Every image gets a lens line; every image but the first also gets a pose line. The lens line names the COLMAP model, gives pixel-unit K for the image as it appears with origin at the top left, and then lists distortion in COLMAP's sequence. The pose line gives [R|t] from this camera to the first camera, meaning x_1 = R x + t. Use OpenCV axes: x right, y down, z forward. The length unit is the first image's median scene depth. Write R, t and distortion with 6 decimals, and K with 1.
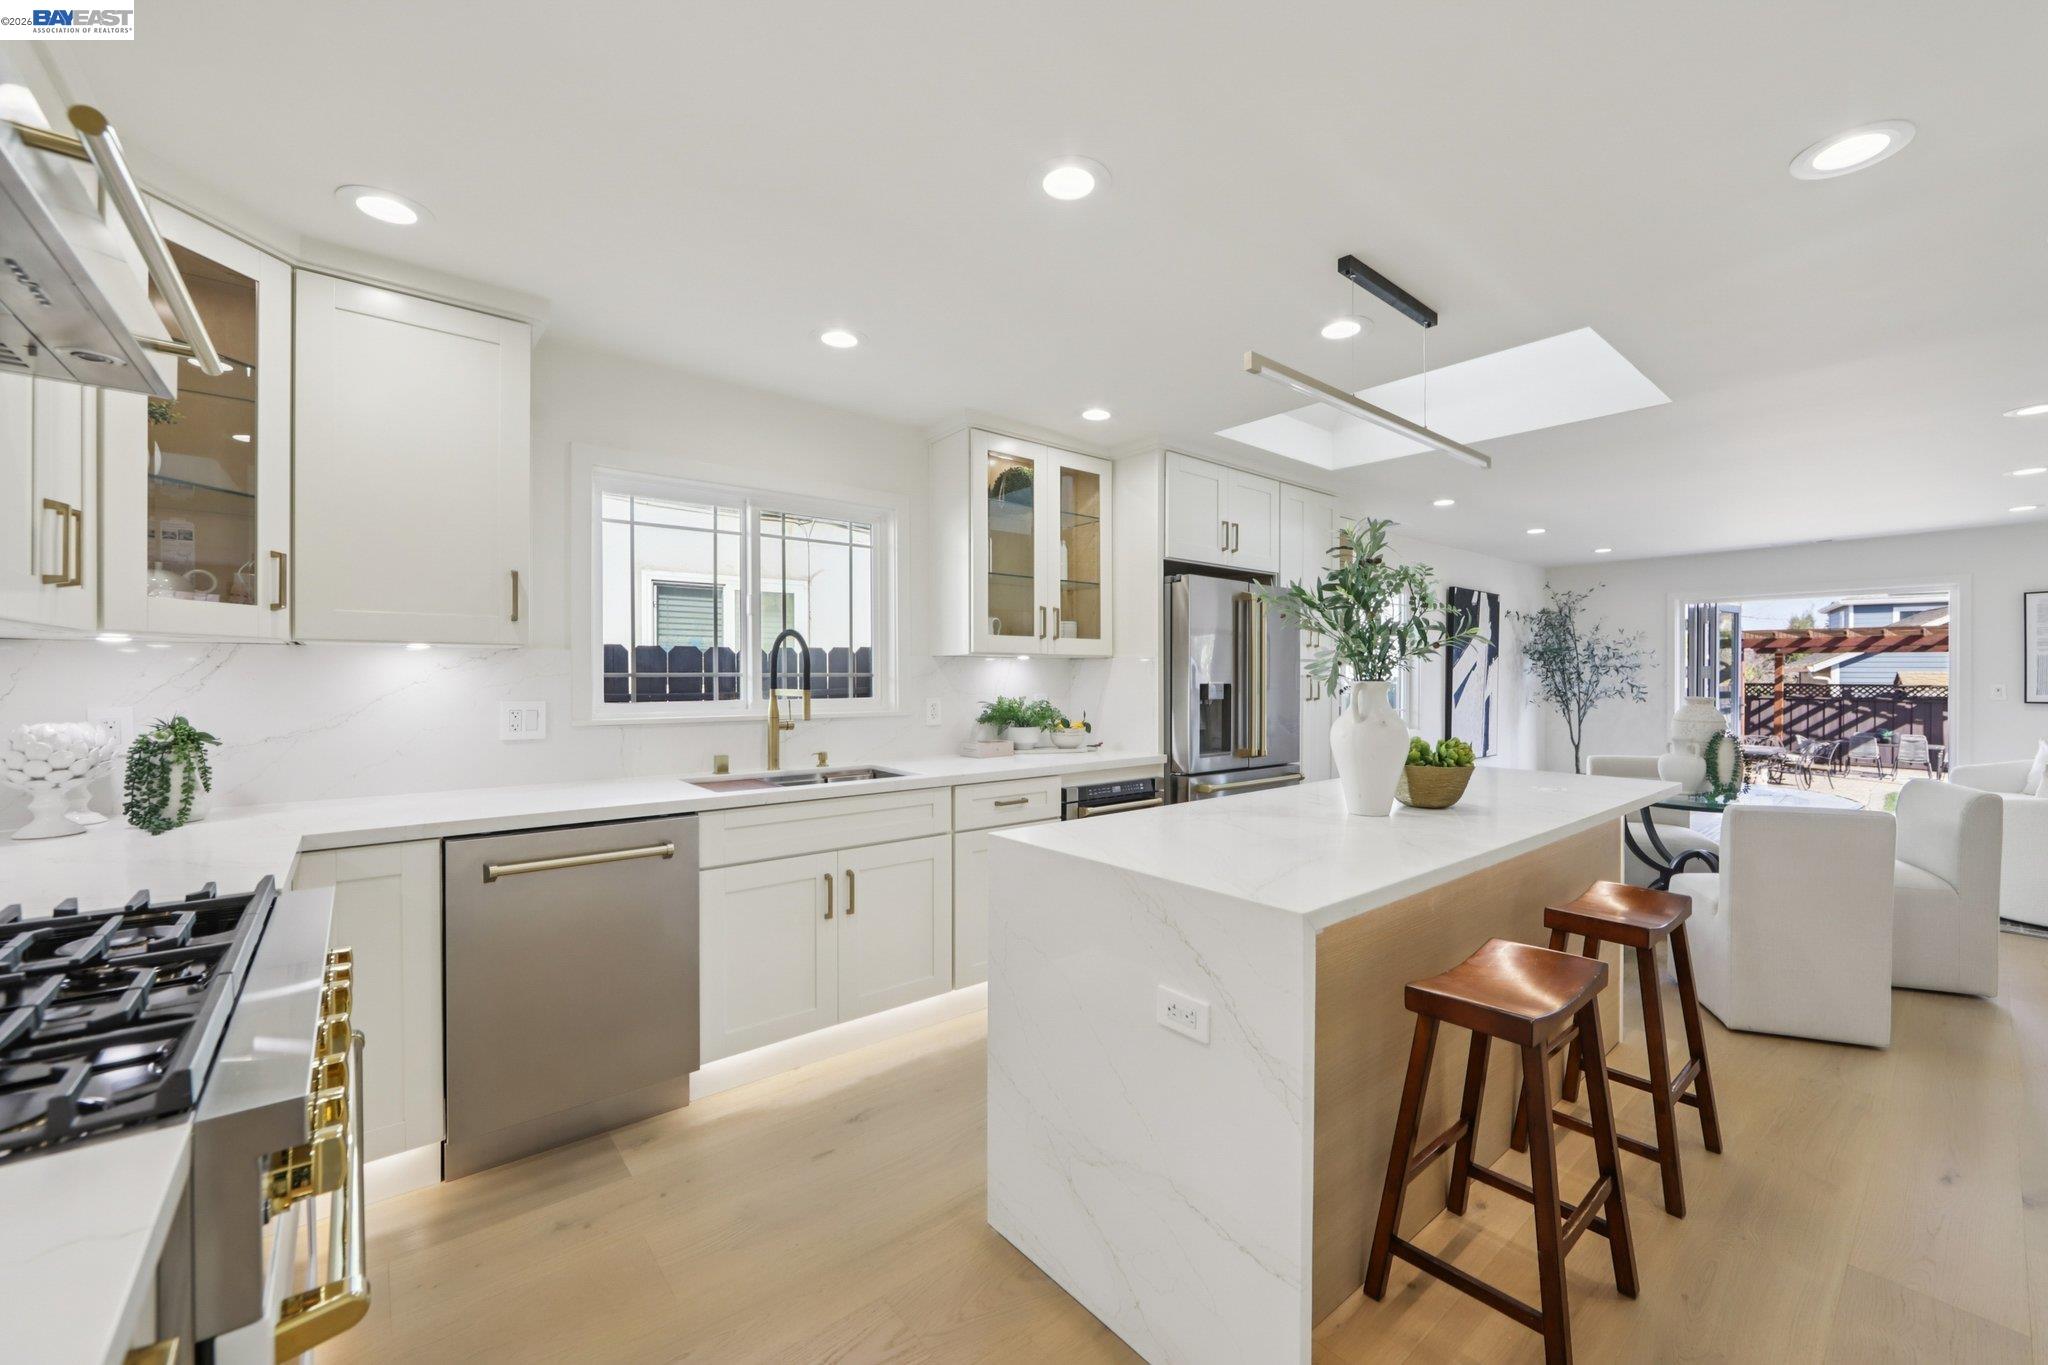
lens RADIAL K [[800.0, 0, 1020.7], [0, 800.0, 672.5], [0, 0, 1]] dist [-0.001291, -0.000030]
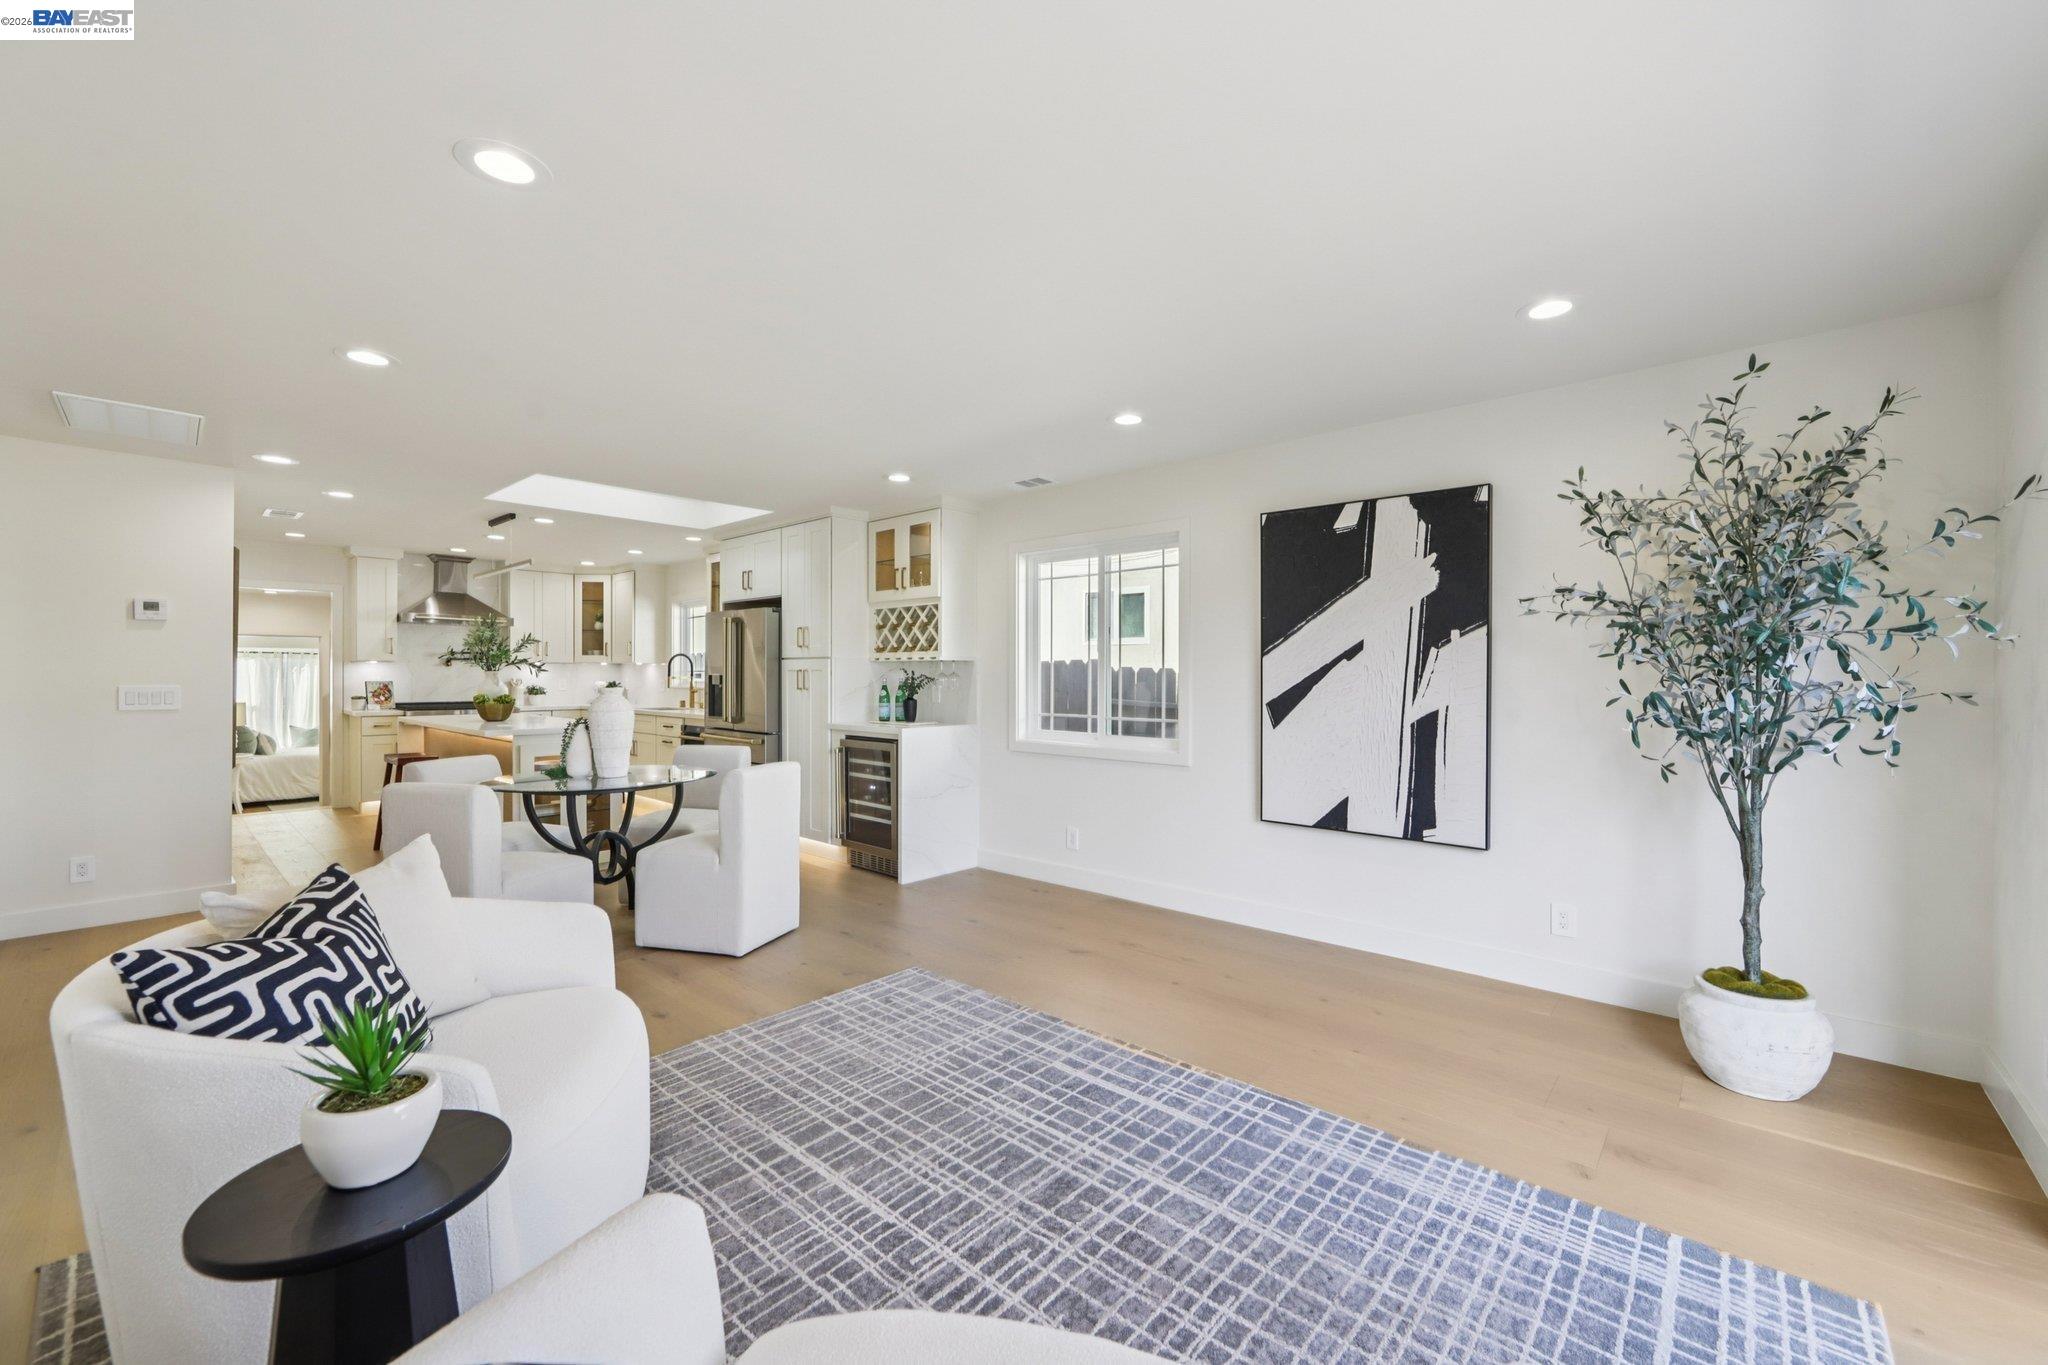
lens RADIAL K [[802.8, 0, 1041.0], [0, 802.8, 680.5], [0, 0, 1]] dist [-0.006677, -0.000038]
pose [[0.164877, 0.004519, -0.986304, 1.086120], [-0.001298, 0.999990, 0.004364, 0.009369], [0.986313, 0.000560, 0.164881, 0.752015]]
